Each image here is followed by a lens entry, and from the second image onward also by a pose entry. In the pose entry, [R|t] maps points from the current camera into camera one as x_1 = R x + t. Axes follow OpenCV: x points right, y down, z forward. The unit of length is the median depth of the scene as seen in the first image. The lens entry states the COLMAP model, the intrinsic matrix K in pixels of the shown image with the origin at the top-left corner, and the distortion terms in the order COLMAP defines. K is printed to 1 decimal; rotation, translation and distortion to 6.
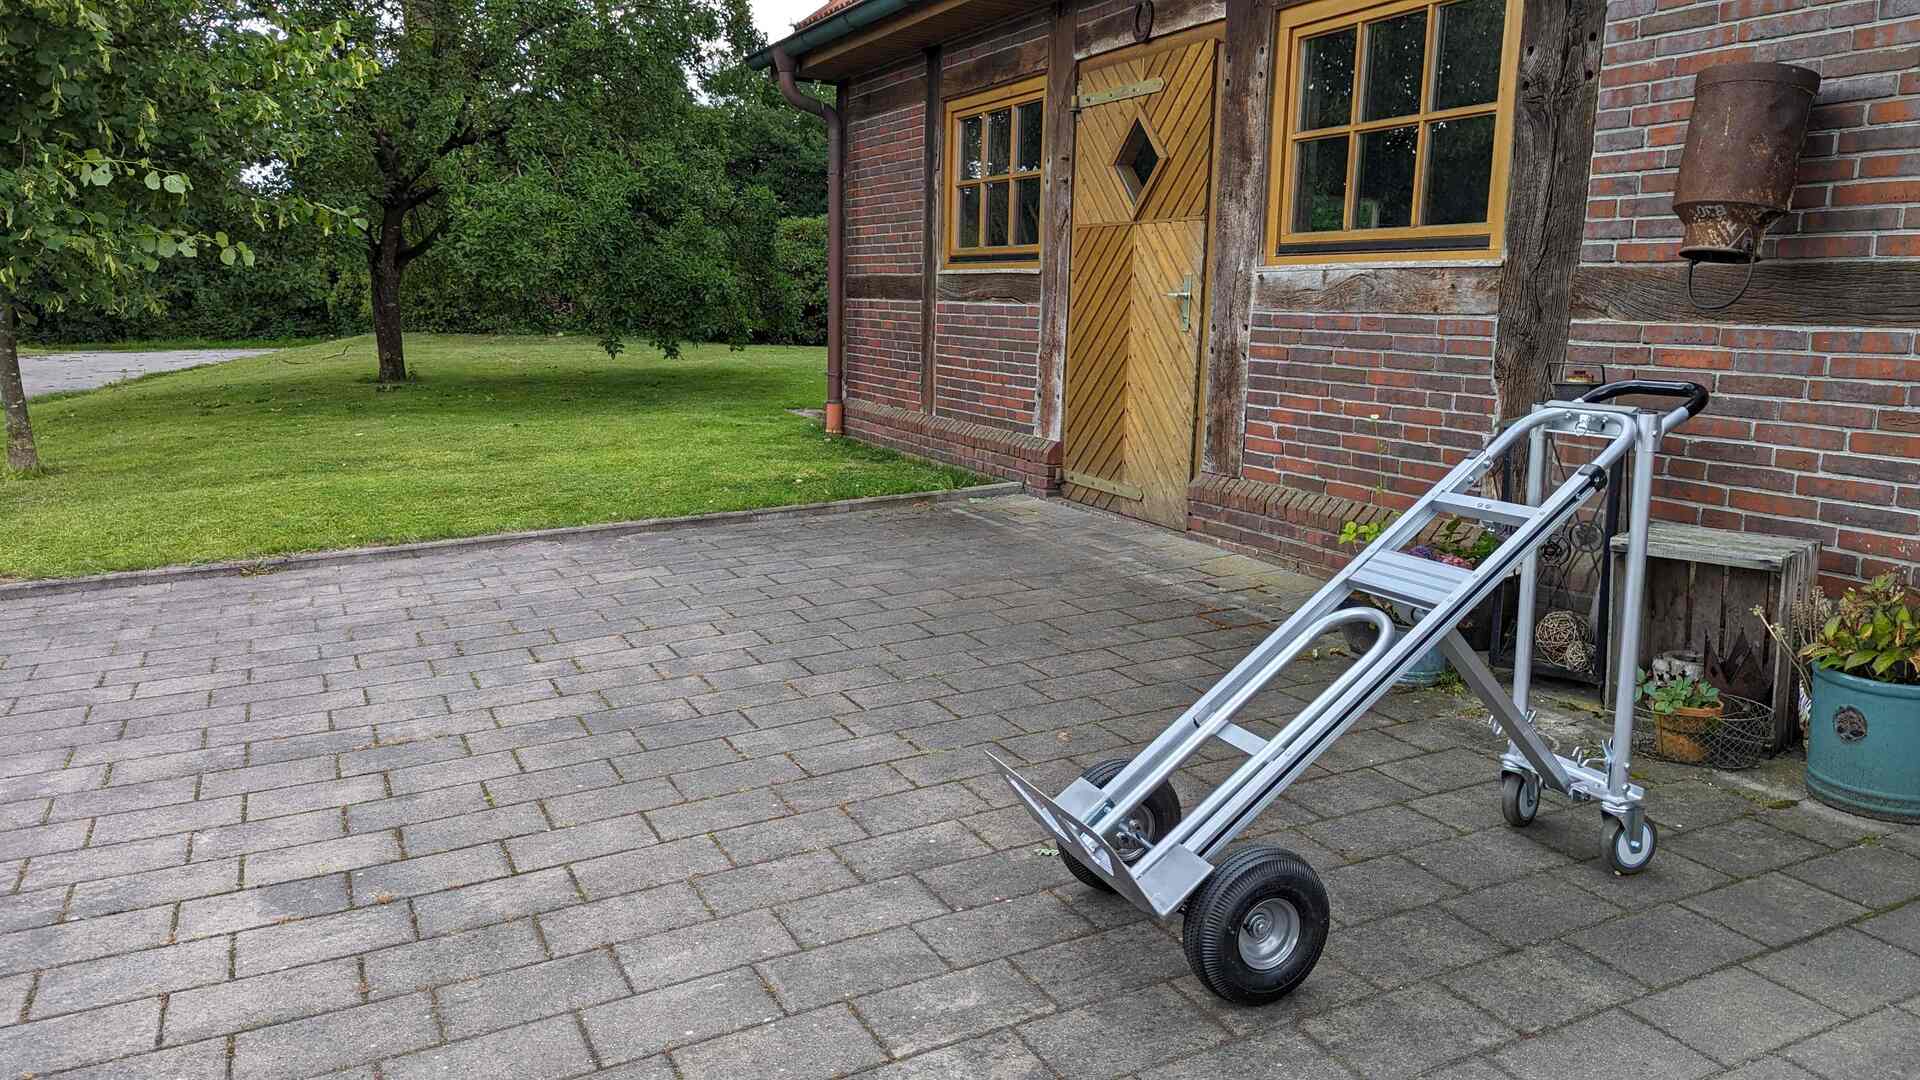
lens RADIAL K [[1380.0, 0, 981.9], [0, 1380.0, 546.9], [0, 0, 1]] dist [0.068364, -0.072293]
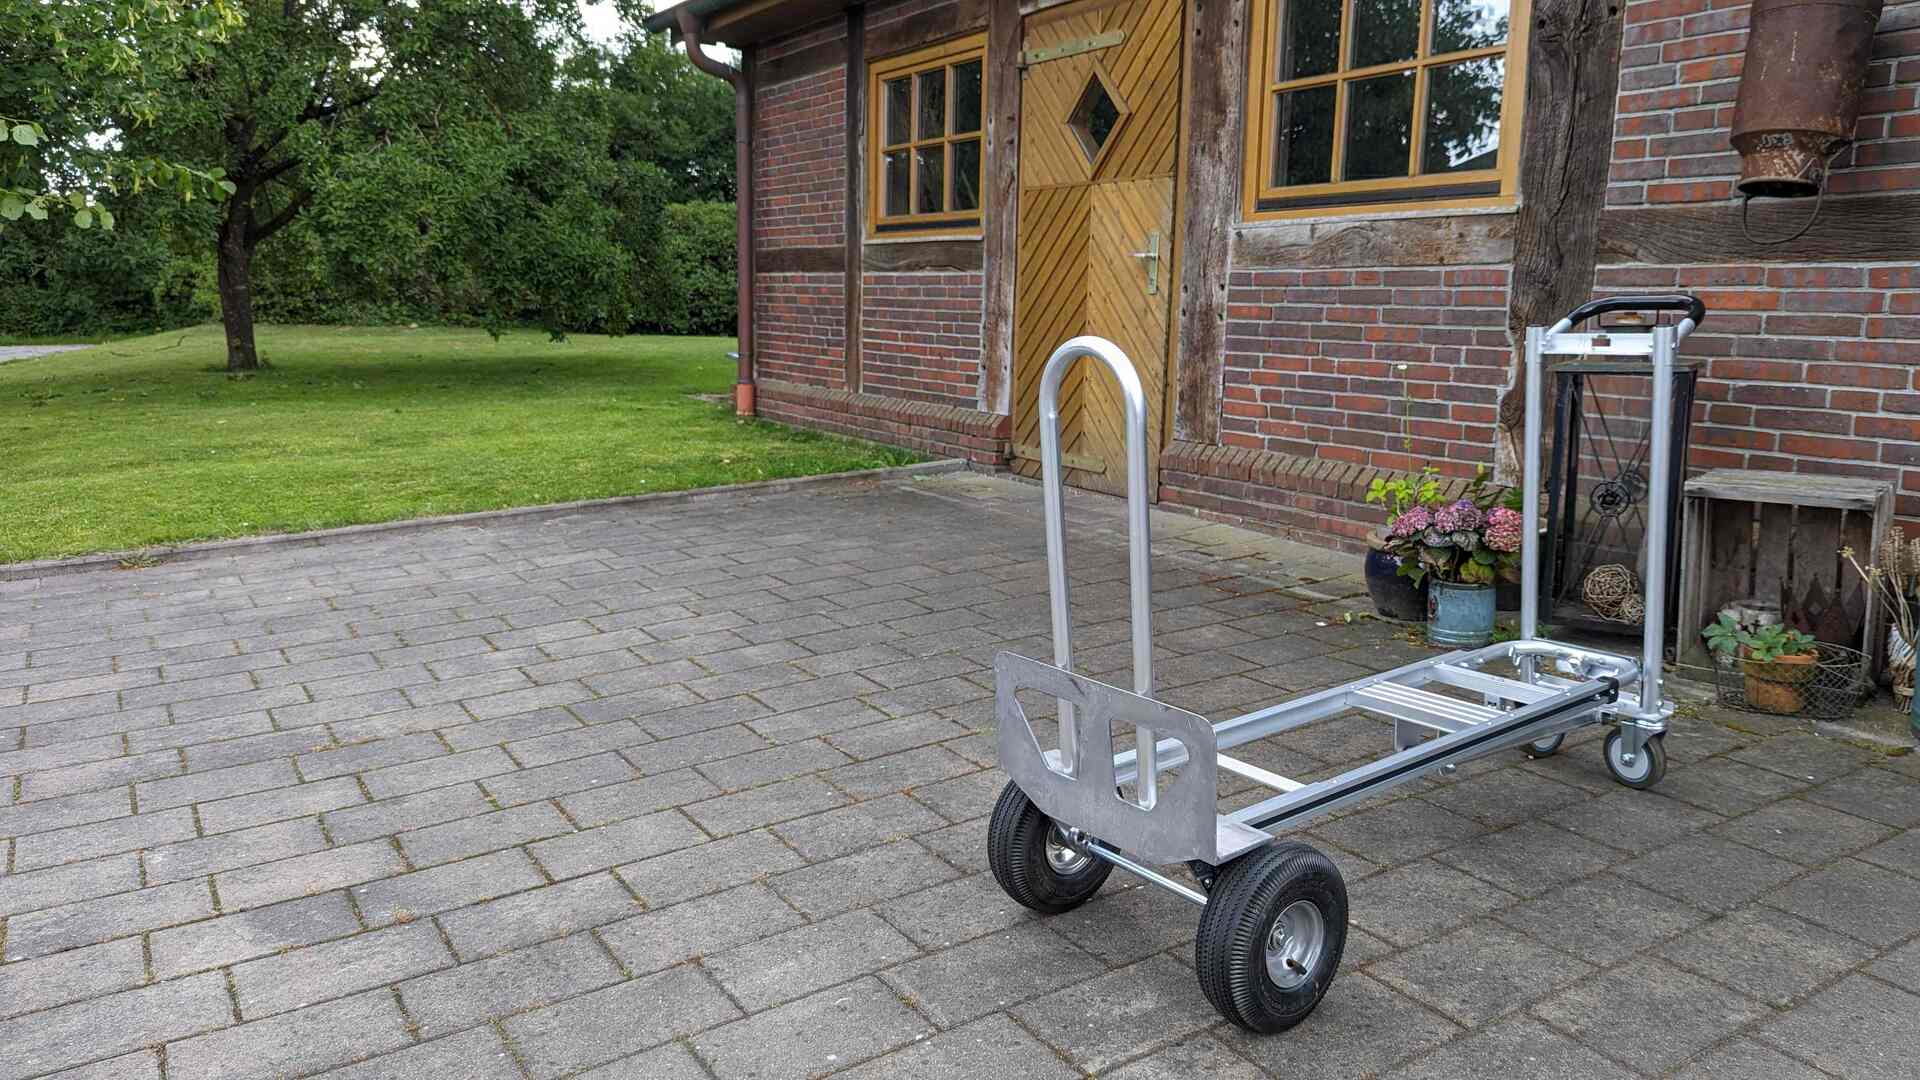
lens RADIAL K [[1377.4, 0, 960.0], [0, 1377.4, 540.0], [0, 0, 1]] dist [0.062892, -0.066781]
pose [[0.994875, -0.019540, 0.099204, -0.105854], [0.020222, 0.999778, -0.005879, 0.022103], [-0.099067, 0.007855, 0.995050, 0.079616]]
